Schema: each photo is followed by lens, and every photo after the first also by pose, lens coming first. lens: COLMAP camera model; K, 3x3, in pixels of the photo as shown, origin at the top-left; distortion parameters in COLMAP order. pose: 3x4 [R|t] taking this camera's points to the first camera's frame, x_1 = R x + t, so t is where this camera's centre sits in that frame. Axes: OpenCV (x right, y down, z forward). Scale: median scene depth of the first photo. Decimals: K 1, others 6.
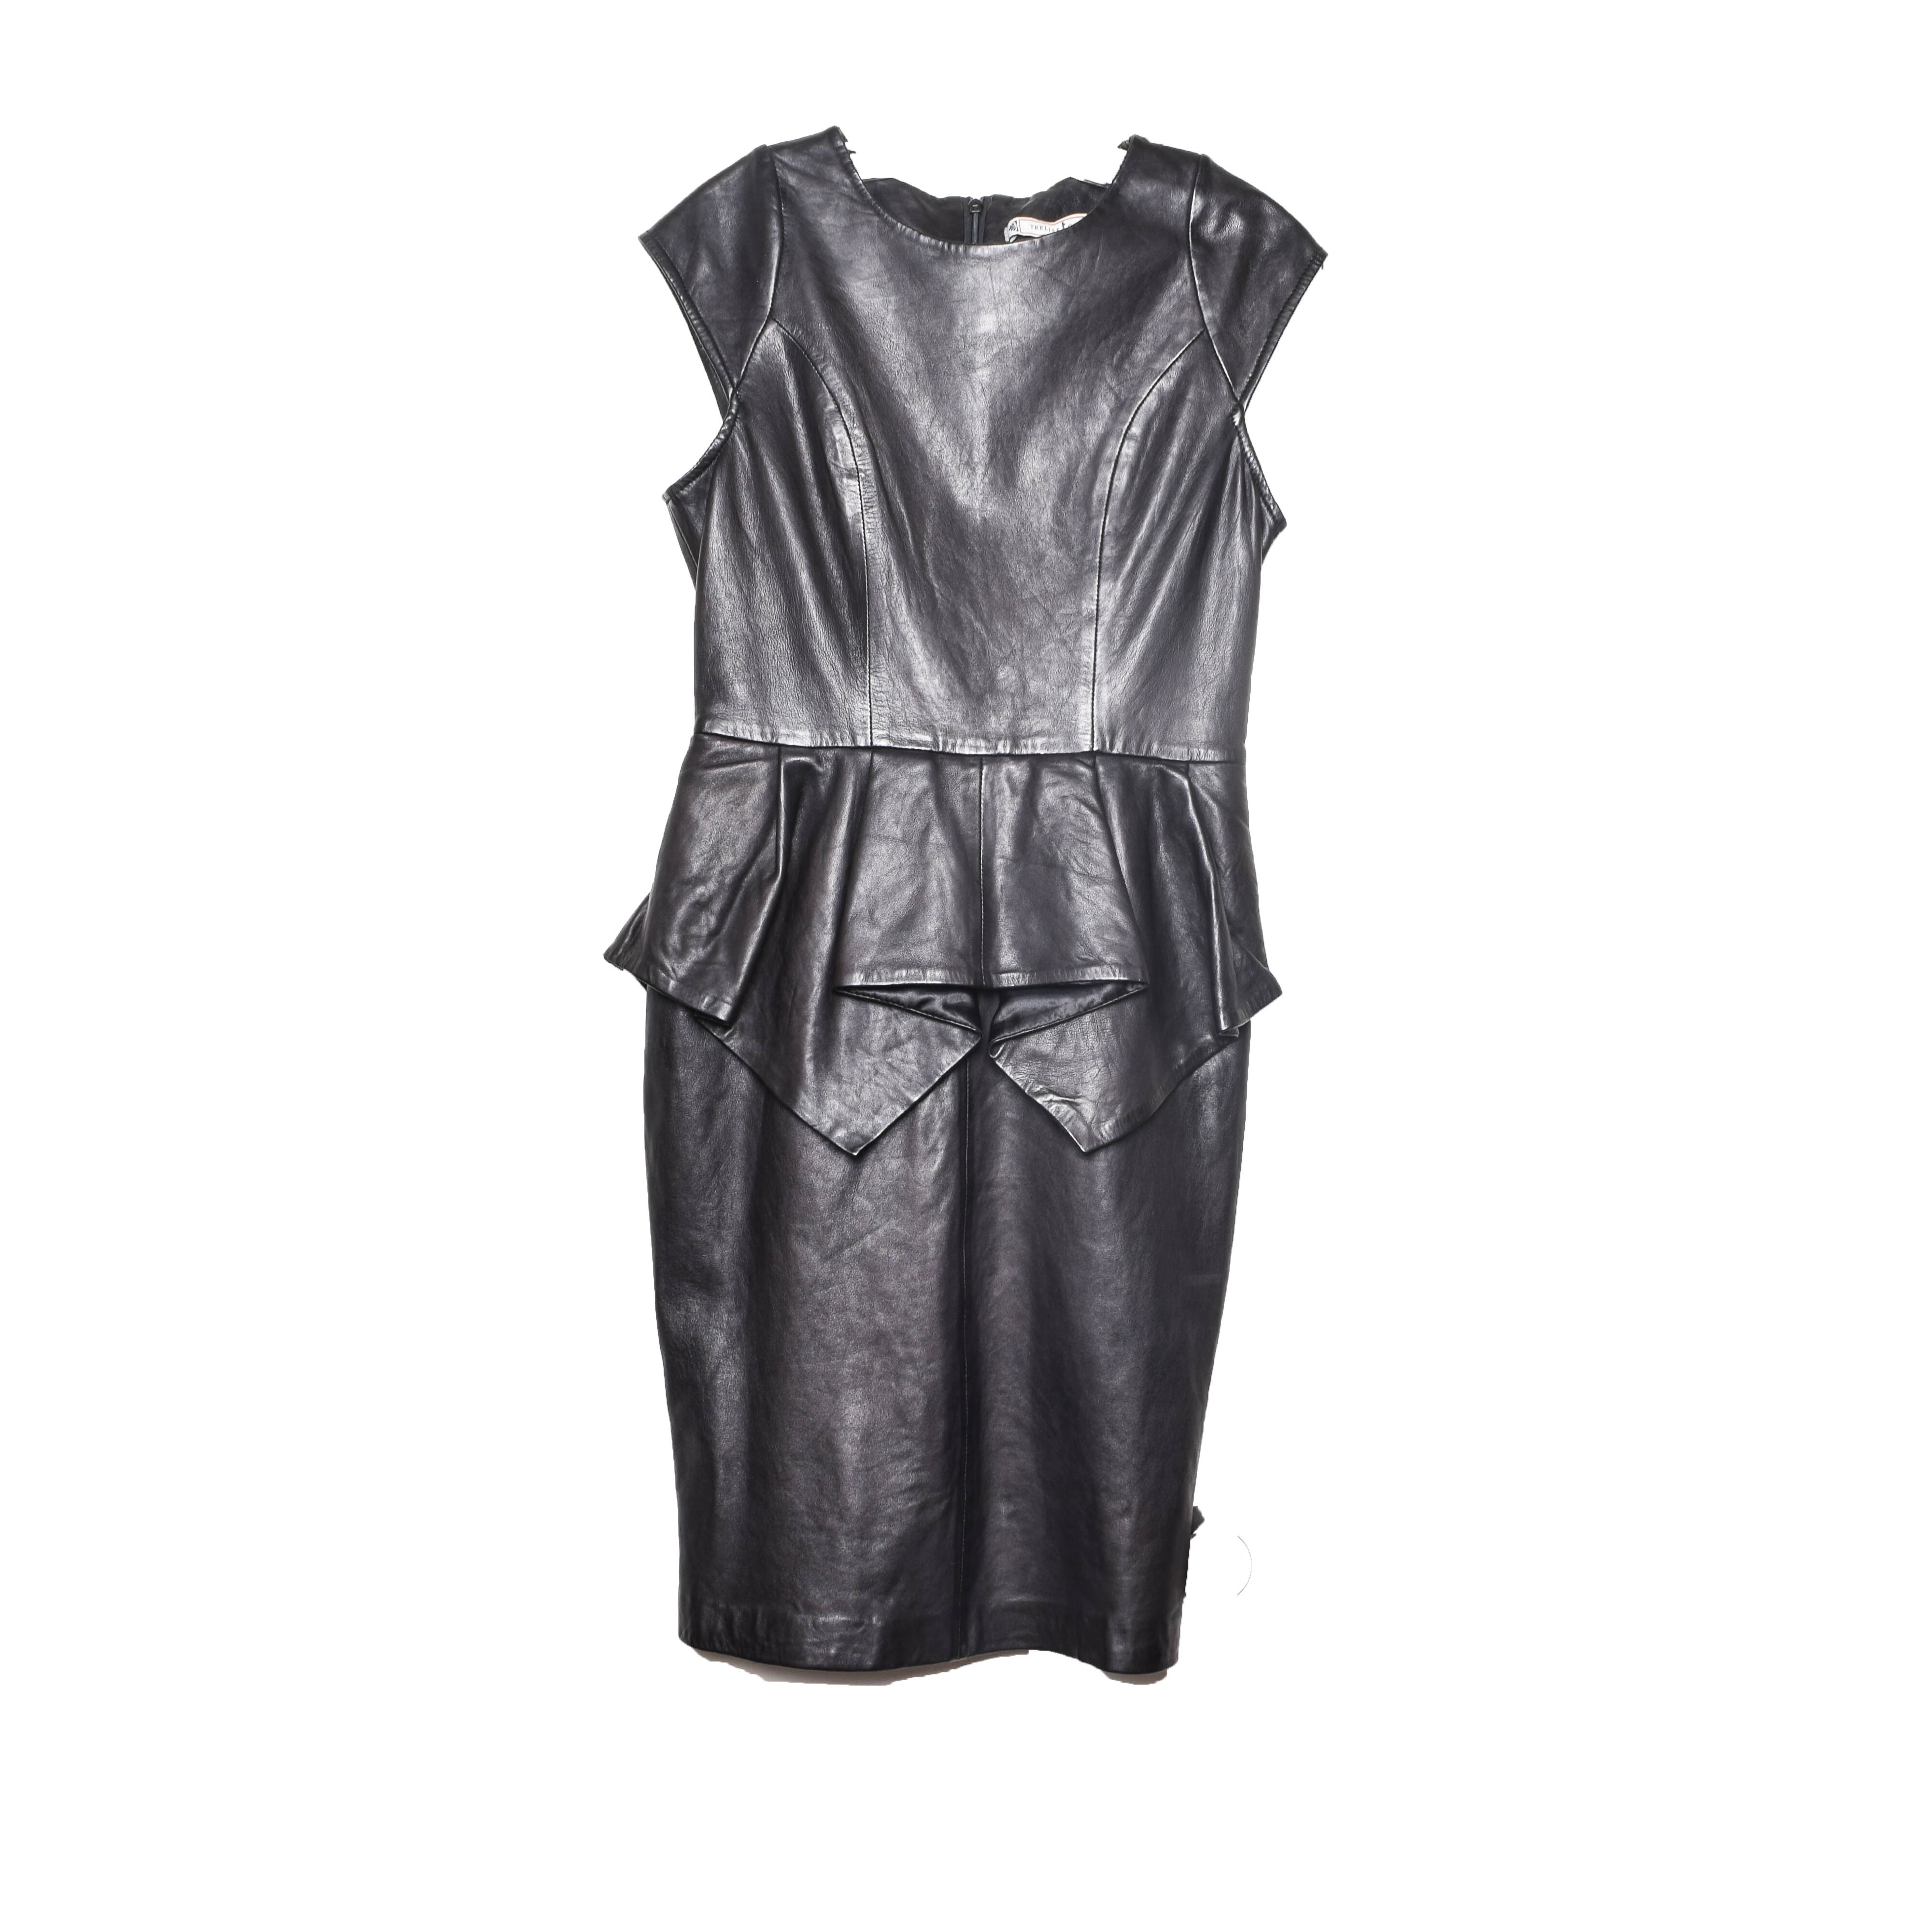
lens RADIAL K [[2234.1, 0, 993.7], [0, 2234.1, 820.6], [0, 0, 1]] dist [-0.017102, 0.000000]
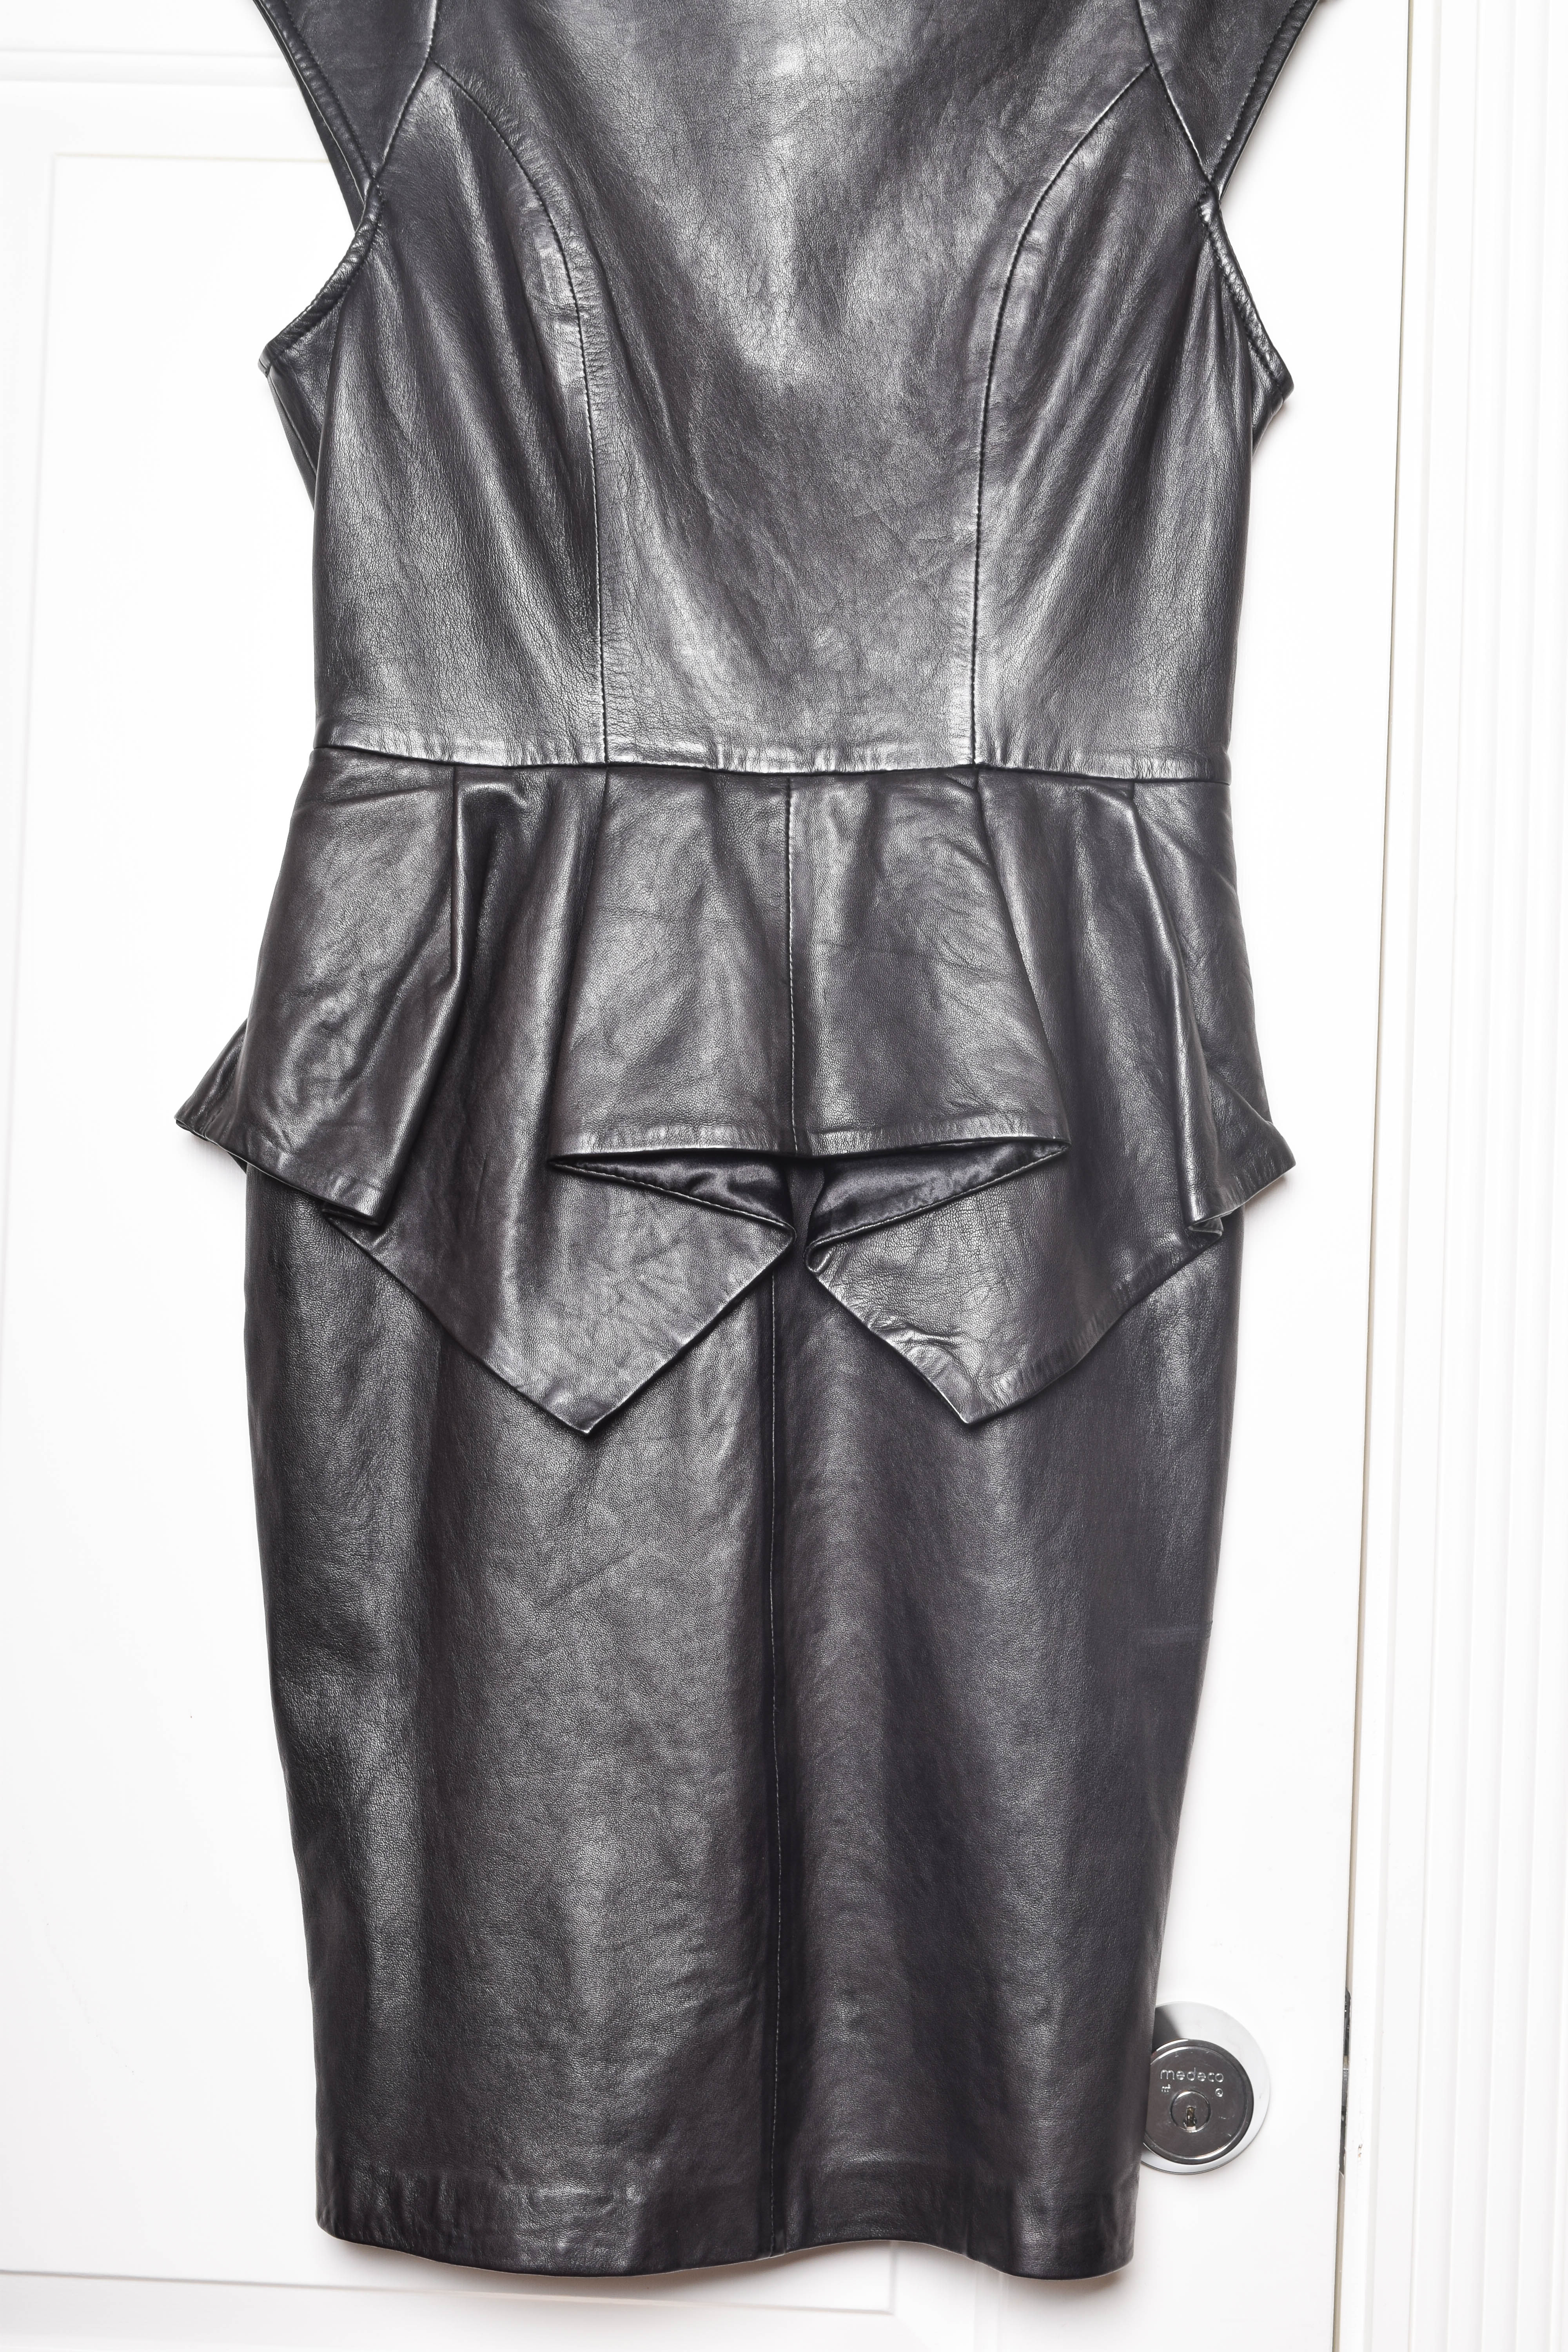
lens RADIAL K [[3142.8, 0, 791.4], [0, 3142.8, 1182.0], [0, 0, 1]] dist [-0.031630, 0.000000]
pose [[0.999235, -0.014897, -0.036162, 0.024209], [0.016075, 0.999342, 0.032513, 0.053040], [0.035654, -0.033069, 0.998817, 0.148977]]
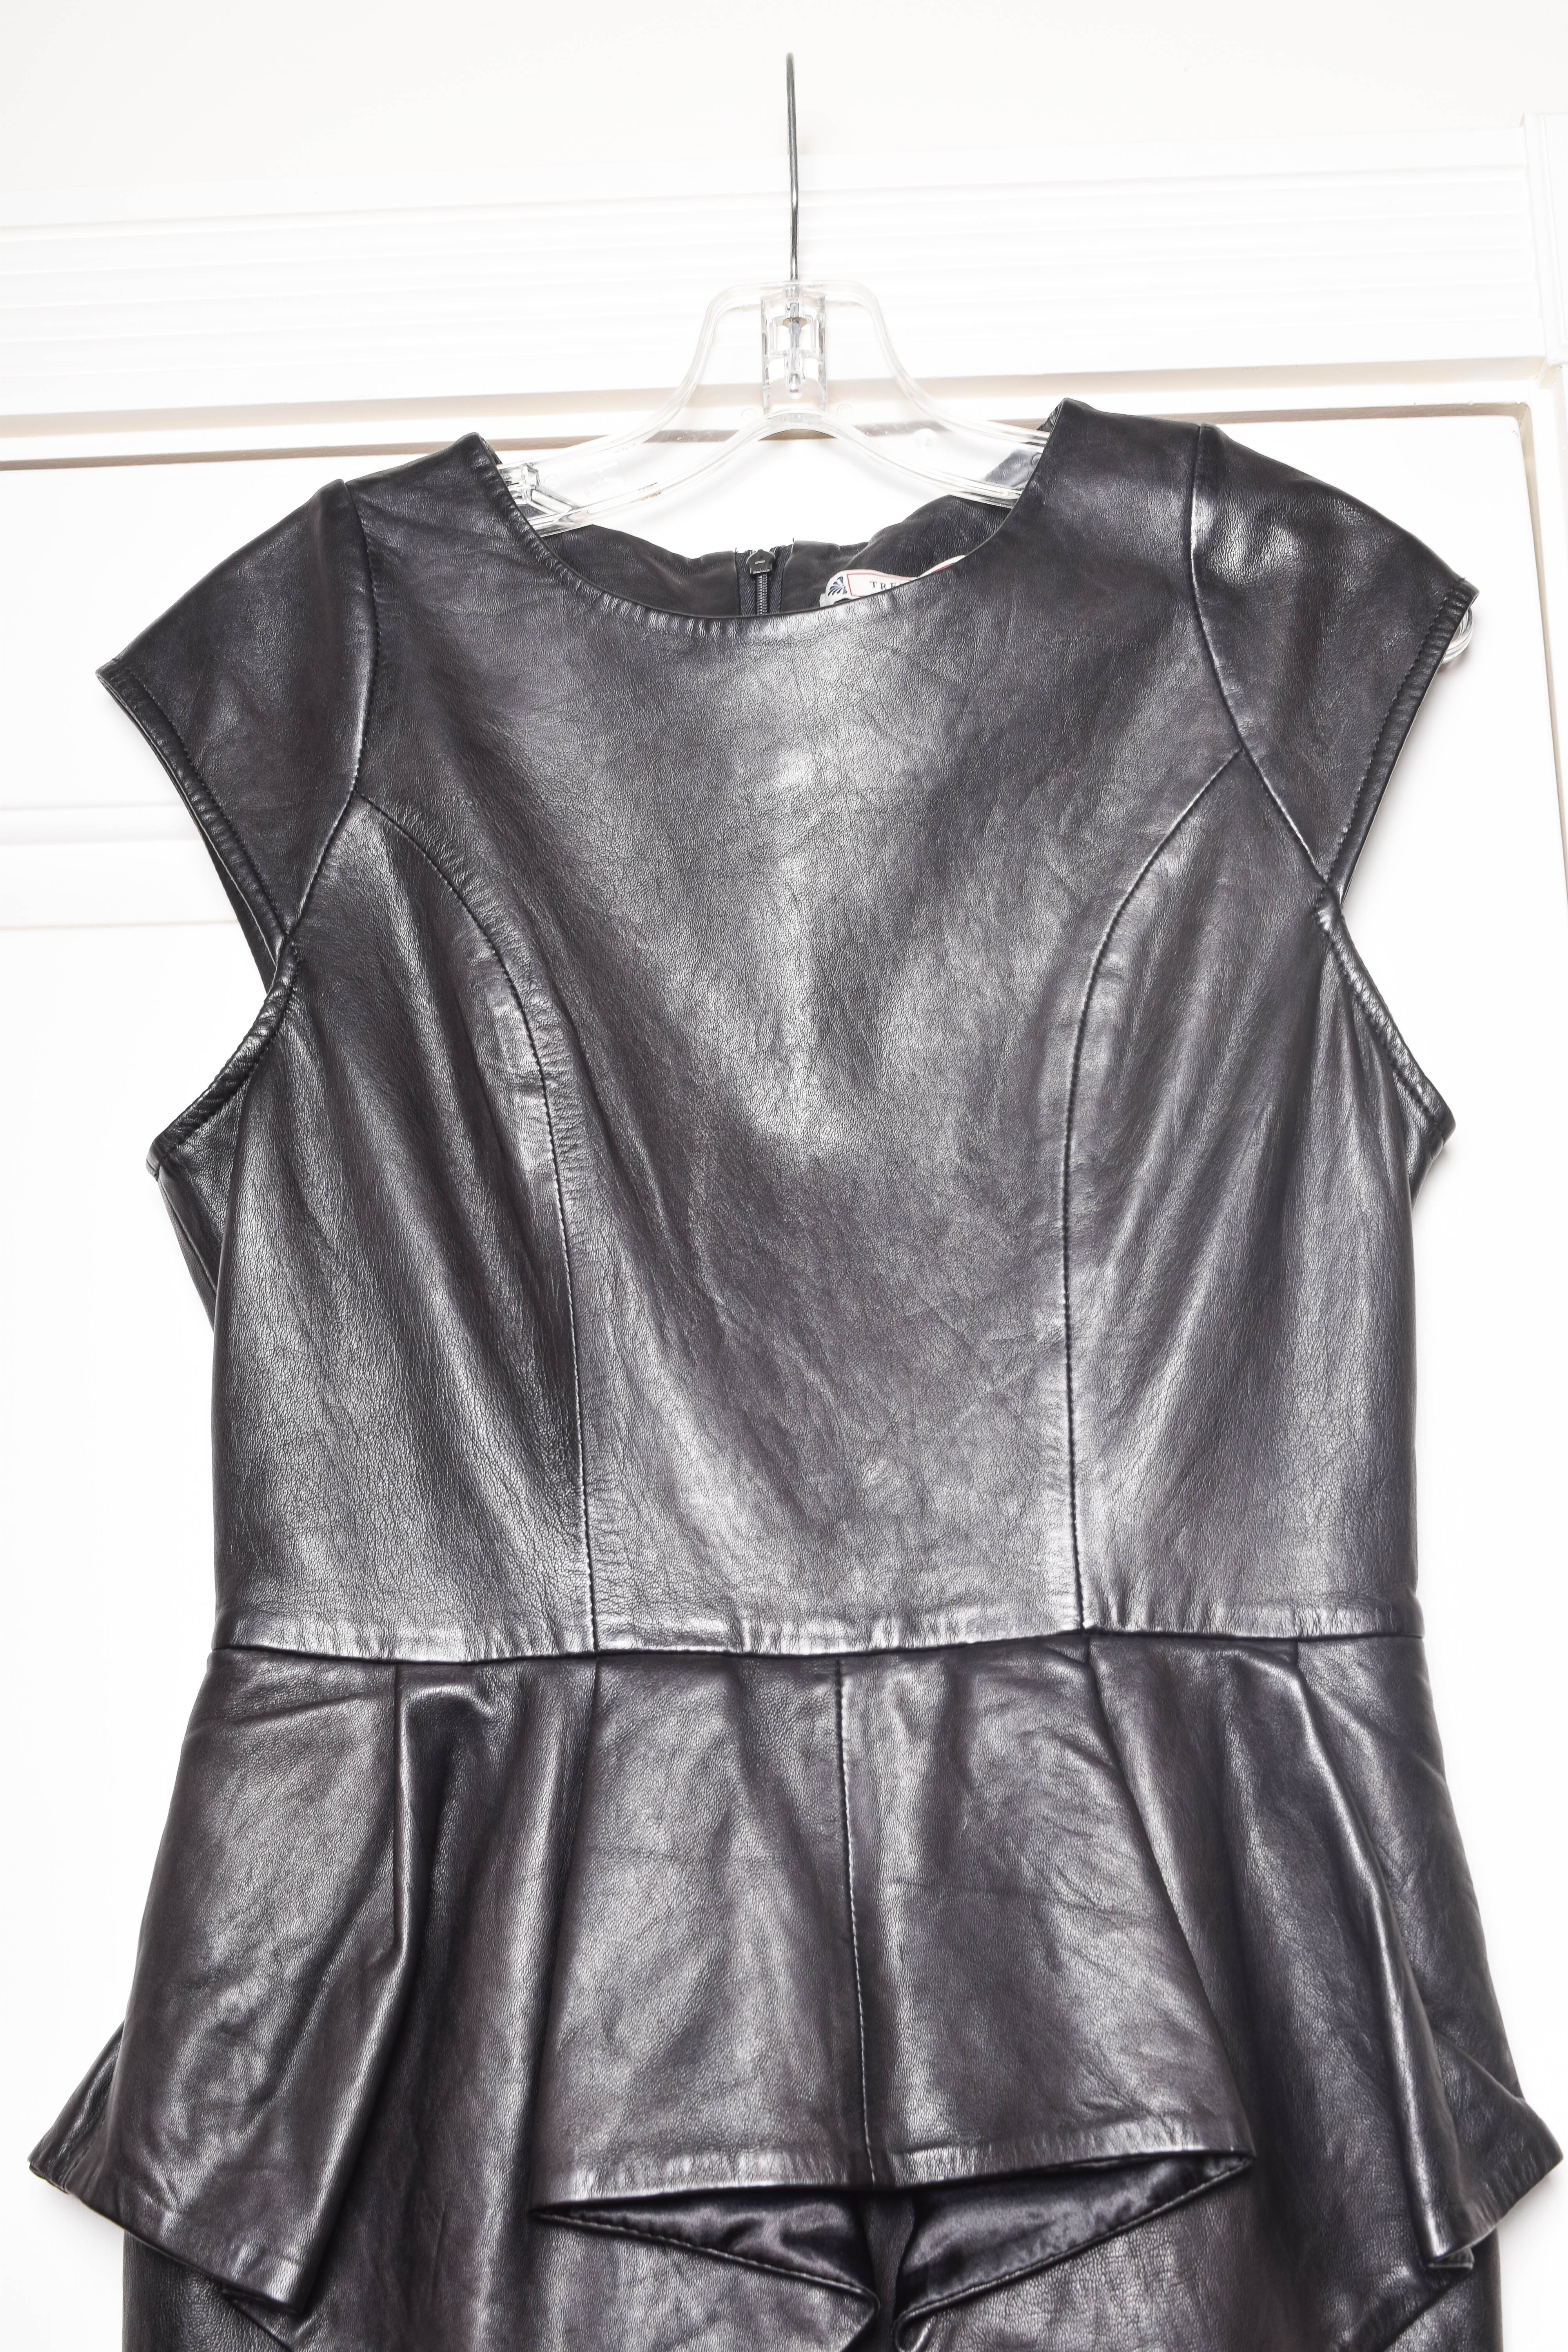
lens RADIAL K [[3142.8, 0, 790.9], [0, 3142.8, 1178.4], [0, 0, 1]] dist [-0.031630, 0.000000]
pose [[0.995930, -0.075677, -0.048951, 0.023560], [0.062940, 0.972726, -0.223256, 0.018406], [0.064511, 0.219266, 0.973530, 0.355329]]
